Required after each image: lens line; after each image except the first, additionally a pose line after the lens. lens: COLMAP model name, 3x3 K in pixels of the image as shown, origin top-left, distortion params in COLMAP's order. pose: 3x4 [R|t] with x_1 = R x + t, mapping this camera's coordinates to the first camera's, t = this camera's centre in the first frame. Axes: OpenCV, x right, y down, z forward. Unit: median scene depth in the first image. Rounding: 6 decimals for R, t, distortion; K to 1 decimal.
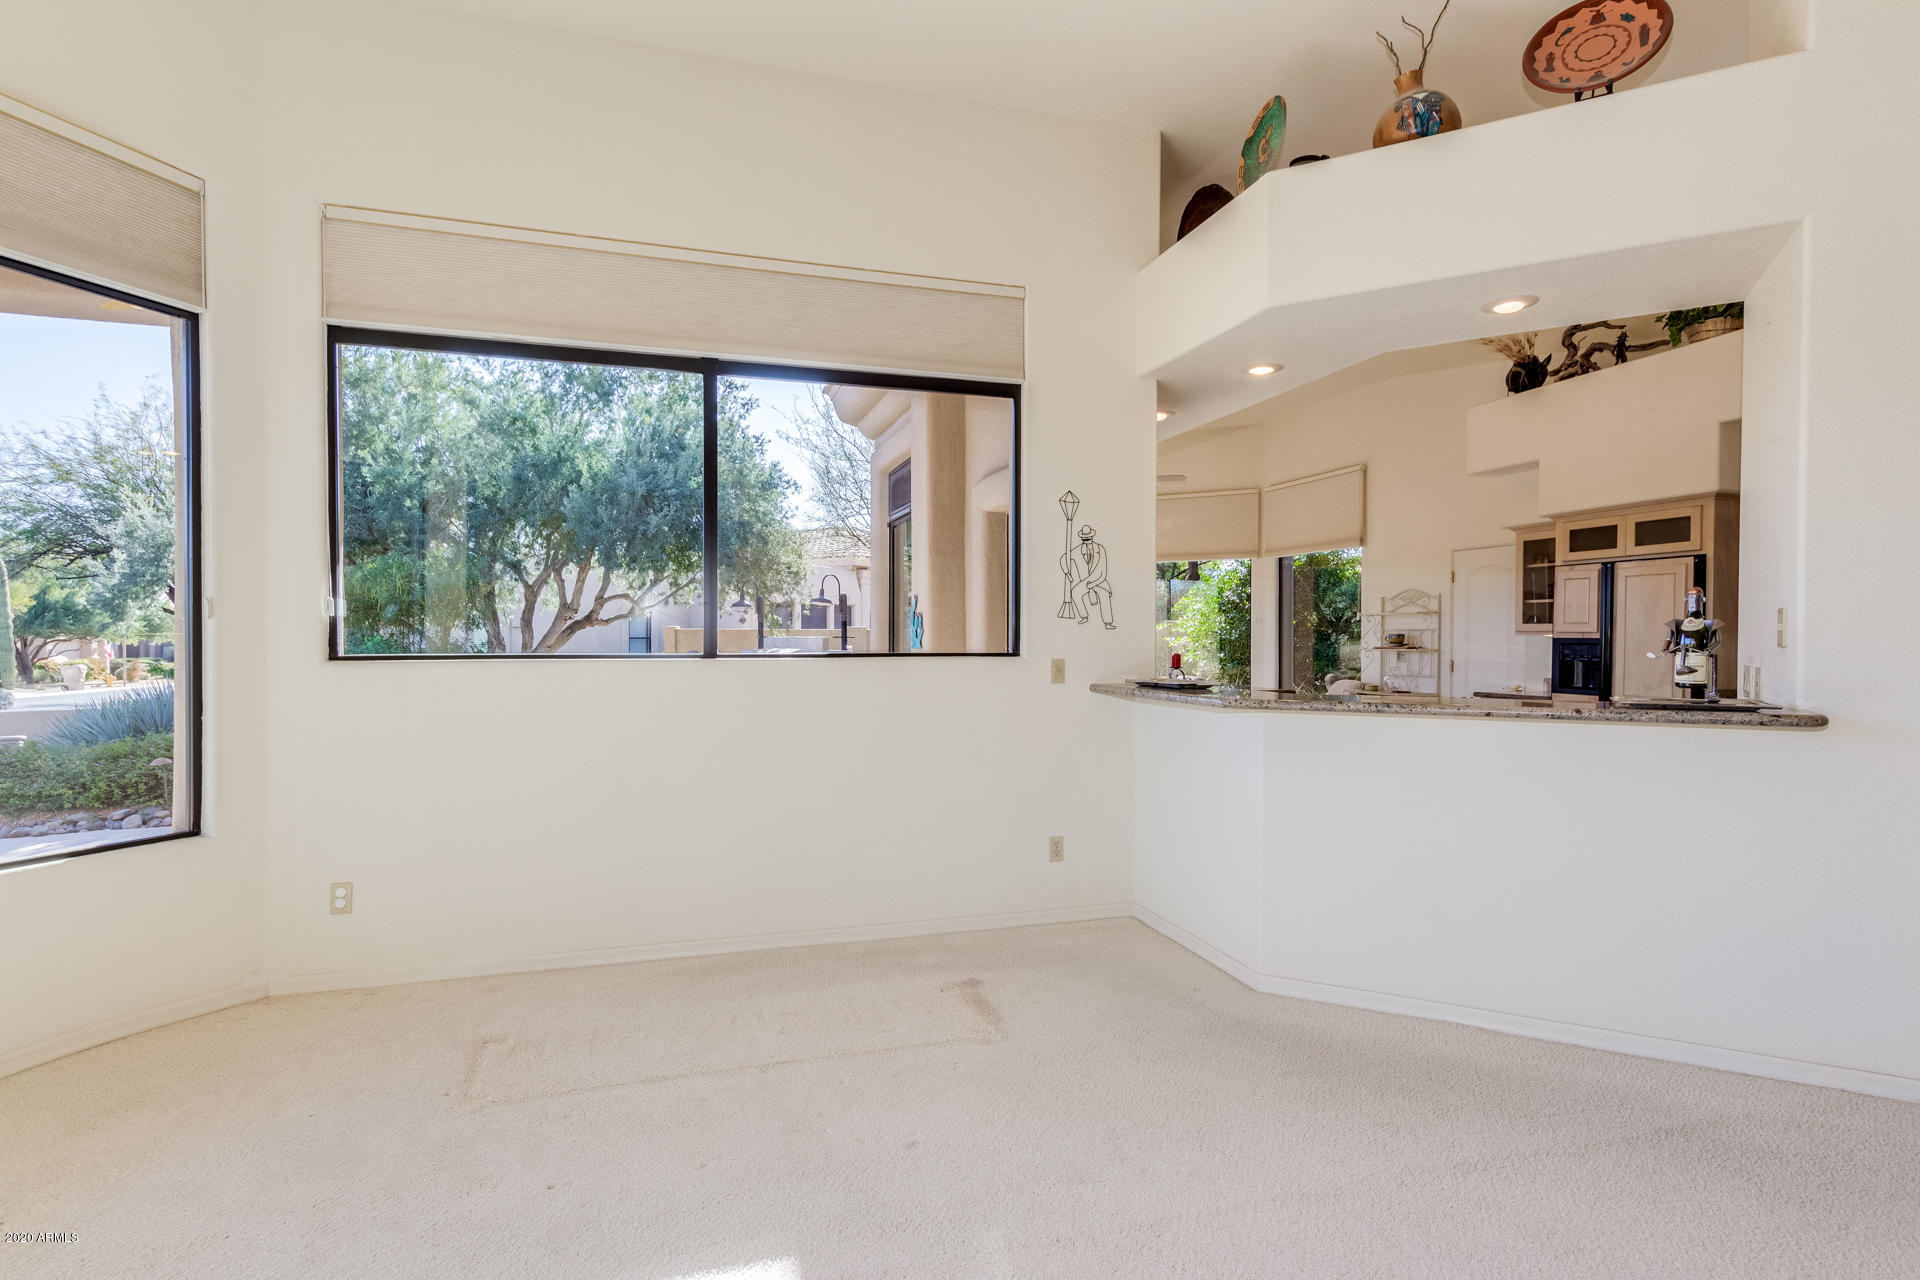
lens RADIAL K [[944.8, 0, 979.0], [0, 944.8, 636.0], [0, 0, 1]] dist [0.002482, 0.002413]
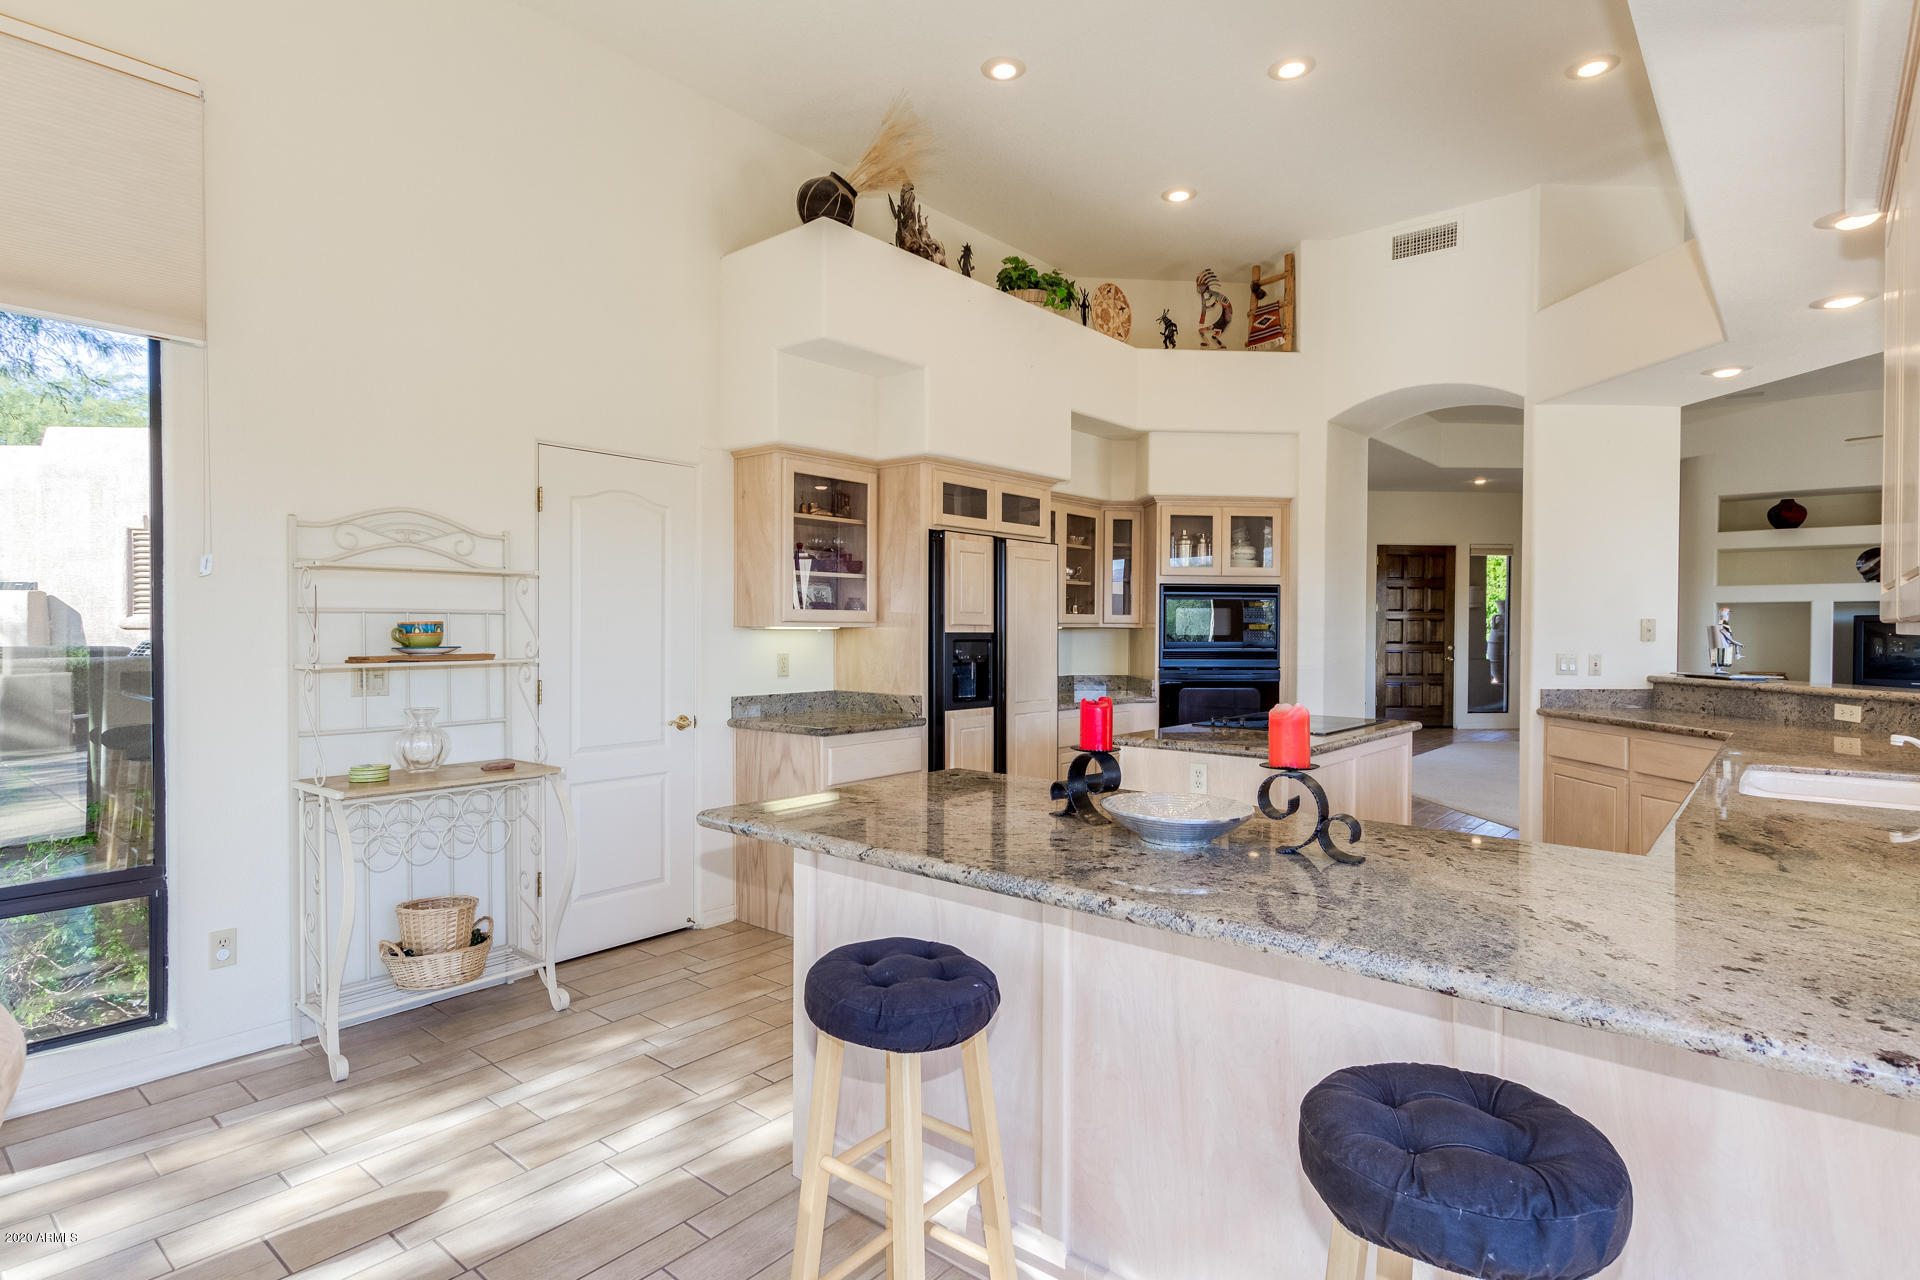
lens RADIAL K [[996.2, 0, 949.7], [0, 996.2, 632.7], [0, 0, 1]] dist [0.039682, 0.000813]
pose [[-0.536055, -0.005855, 0.844163, -0.021642], [-0.002330, 0.999982, 0.005457, -0.001006], [-0.844180, 0.000959, -0.536059, 1.369065]]
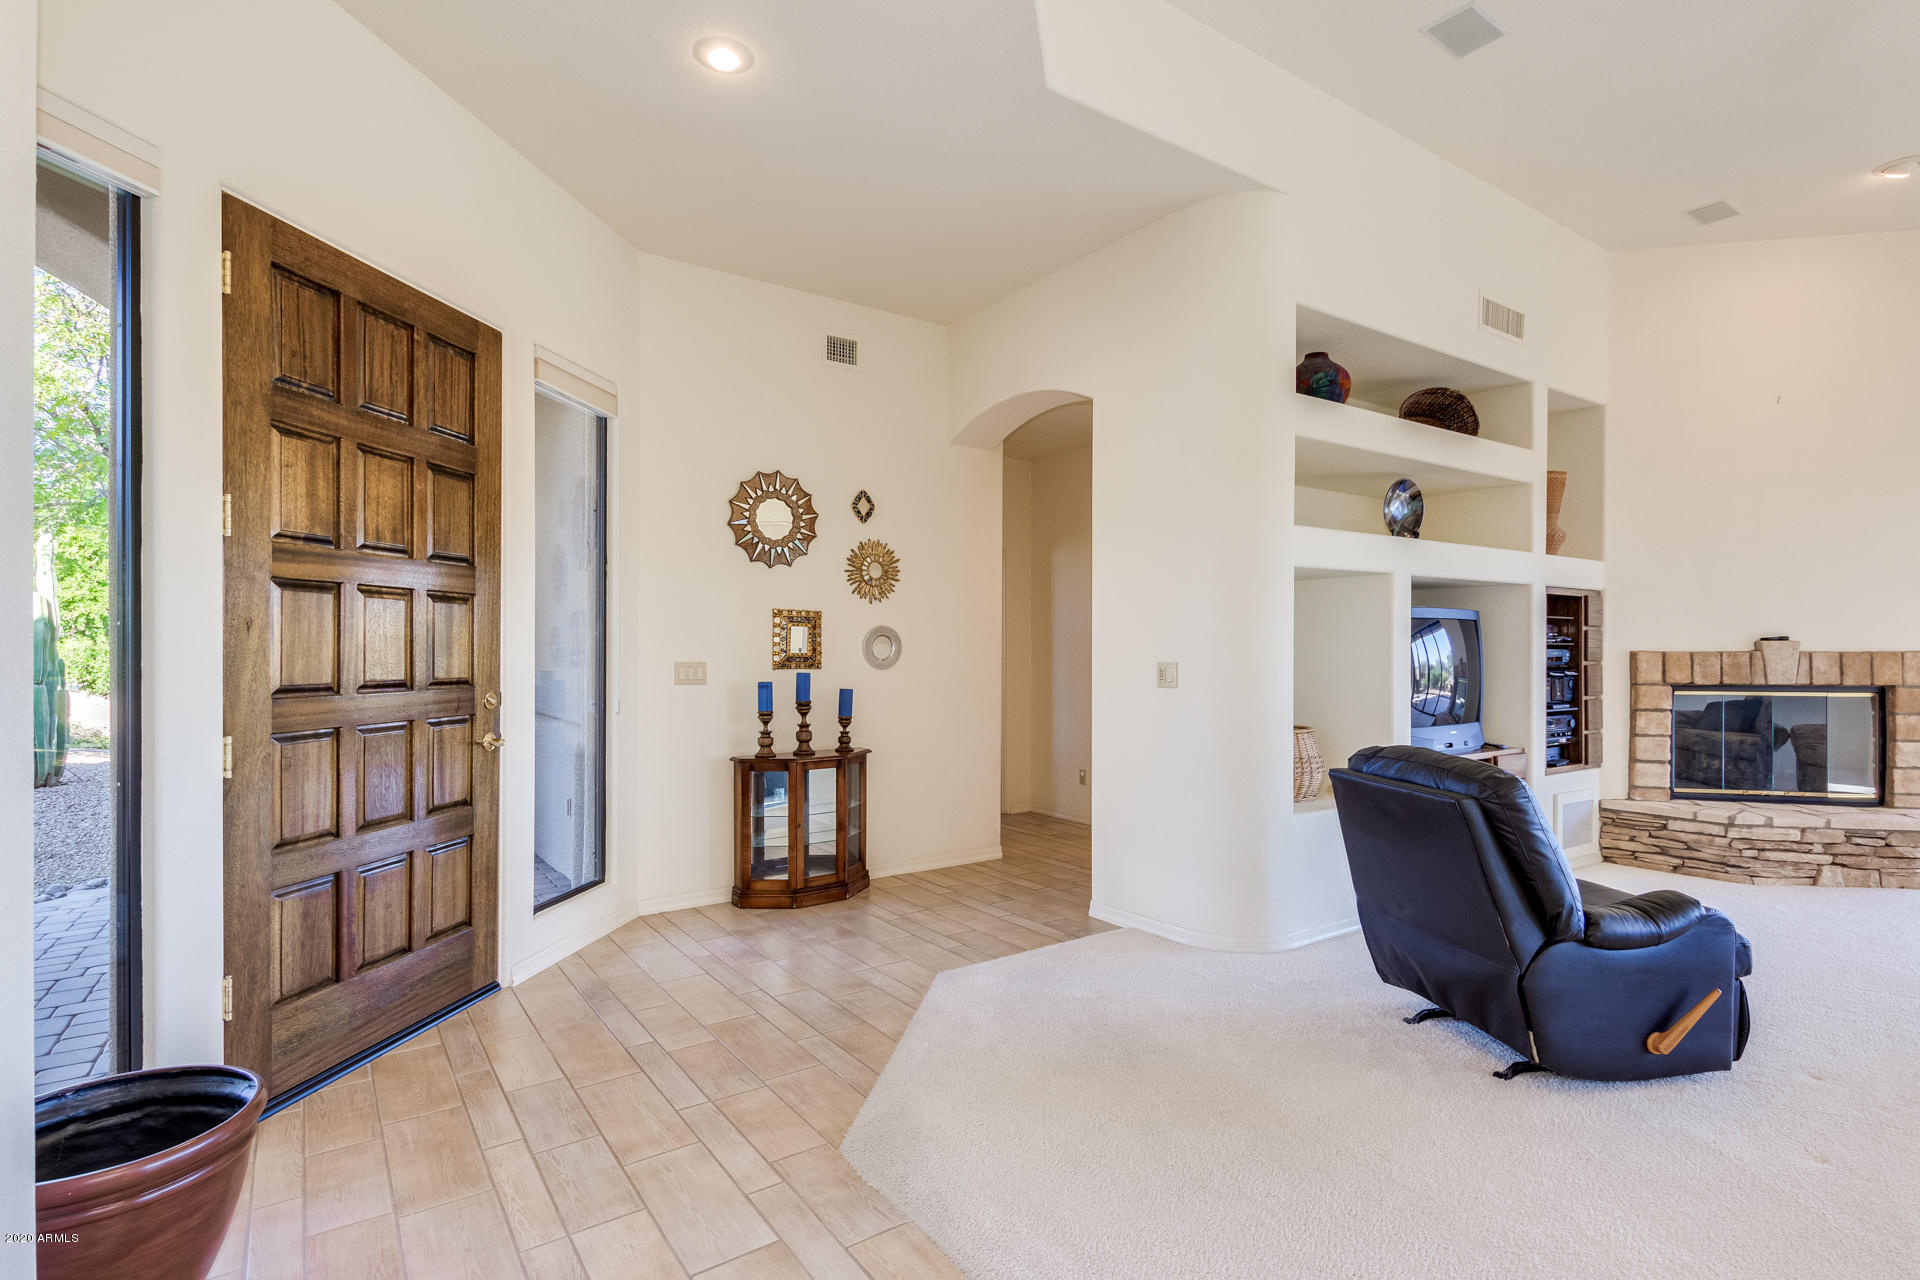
lens RADIAL K [[944.8, 0, 965.7], [0, 944.8, 646.2], [0, 0, 1]] dist [0.002482, 0.002413]
pose [[-0.944998, -0.000009, -0.327076, 1.132446], [-0.002713, 0.999966, 0.007809, 0.004702], [0.327064, 0.008267, -0.944966, -0.068491]]
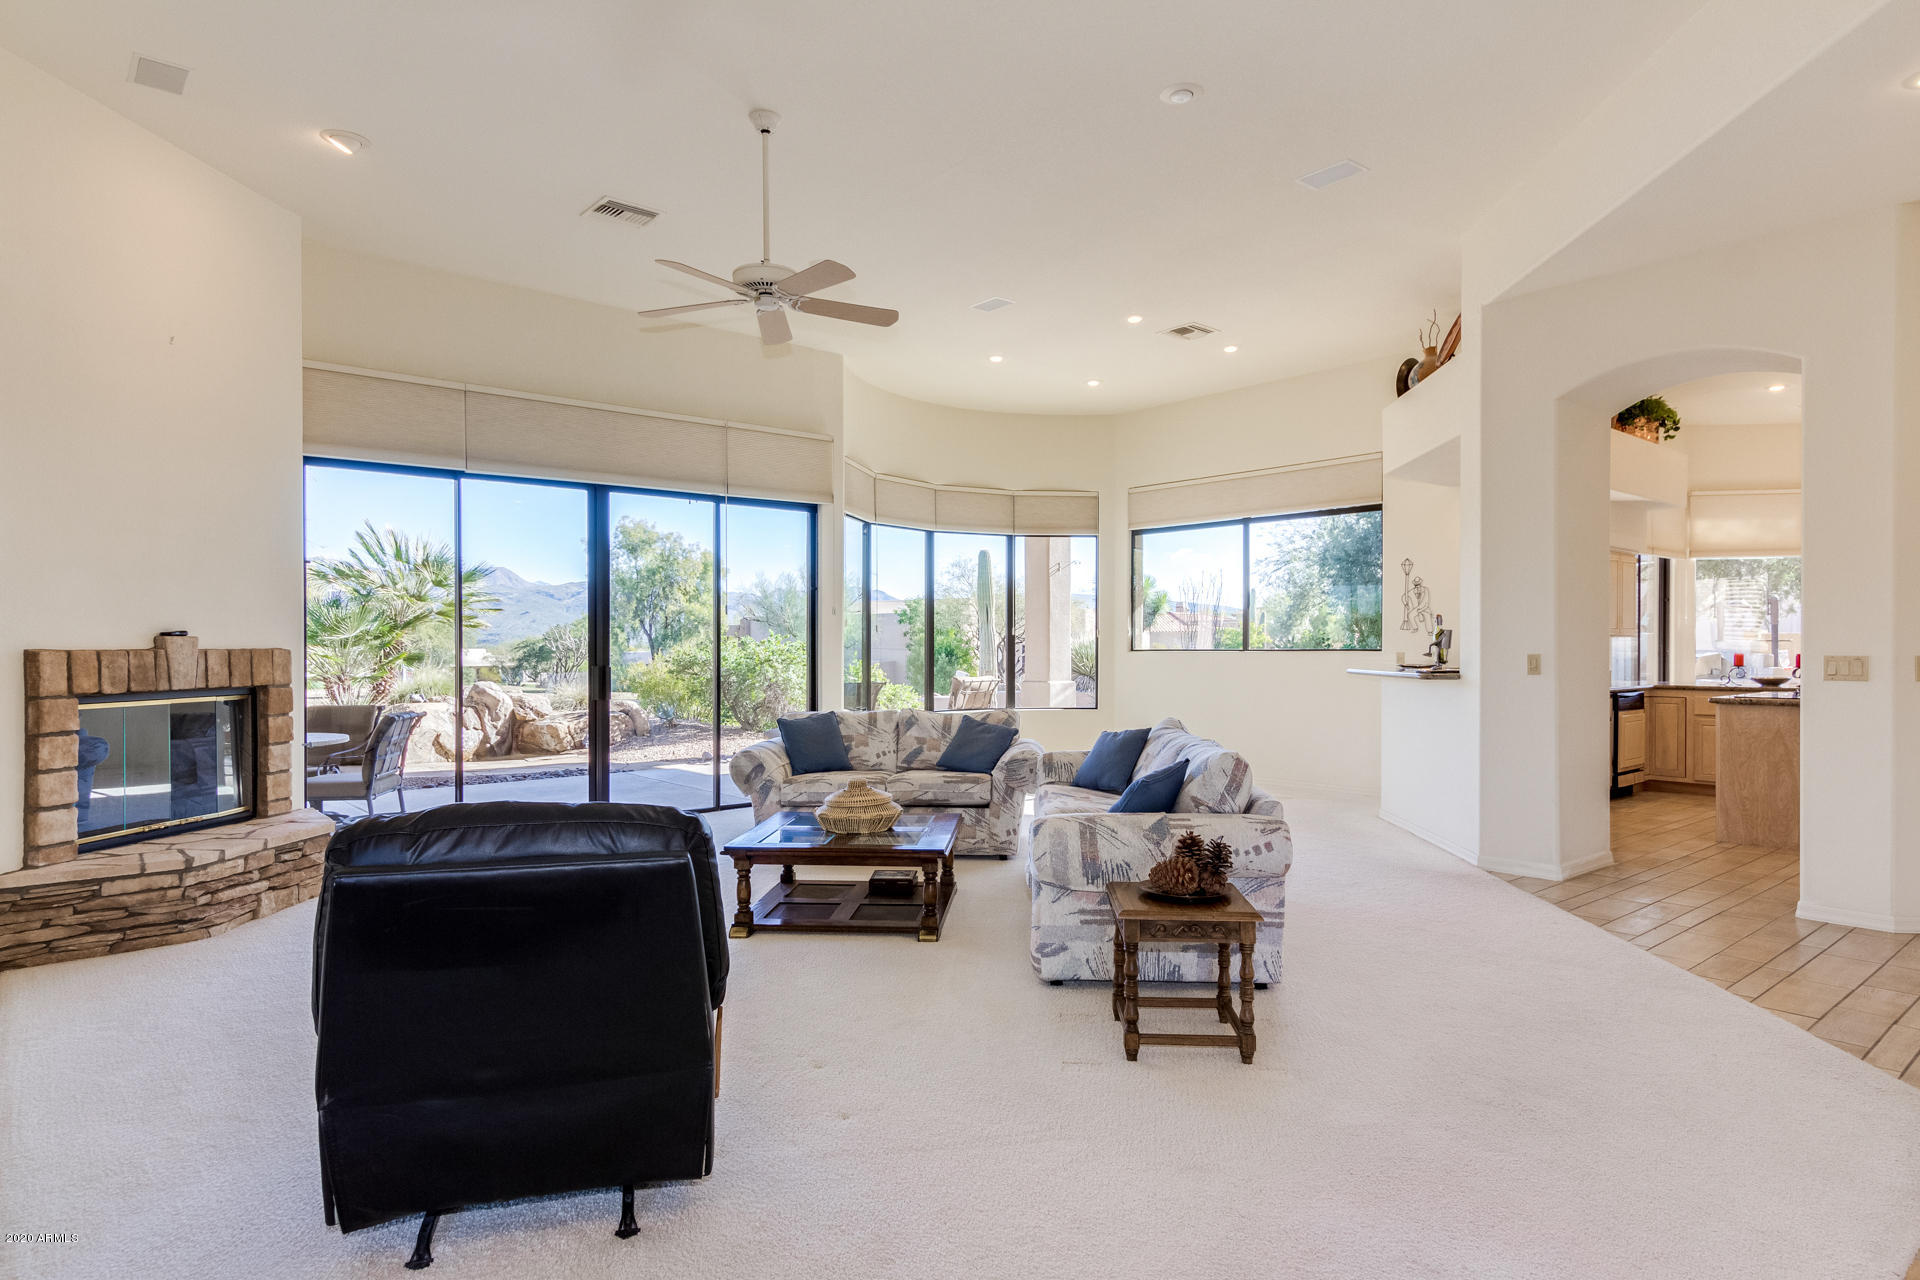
lens RADIAL K [[1085.1, 0, 944.0], [0, 1085.1, 651.0], [0, 0, 1]] dist [-0.002377, -0.002153]
pose [[0.403672, 0.003205, -0.914898, 1.119397], [-0.001512, 0.999995, 0.002836, 0.012392], [0.914902, 0.000239, 0.403675, -0.446687]]
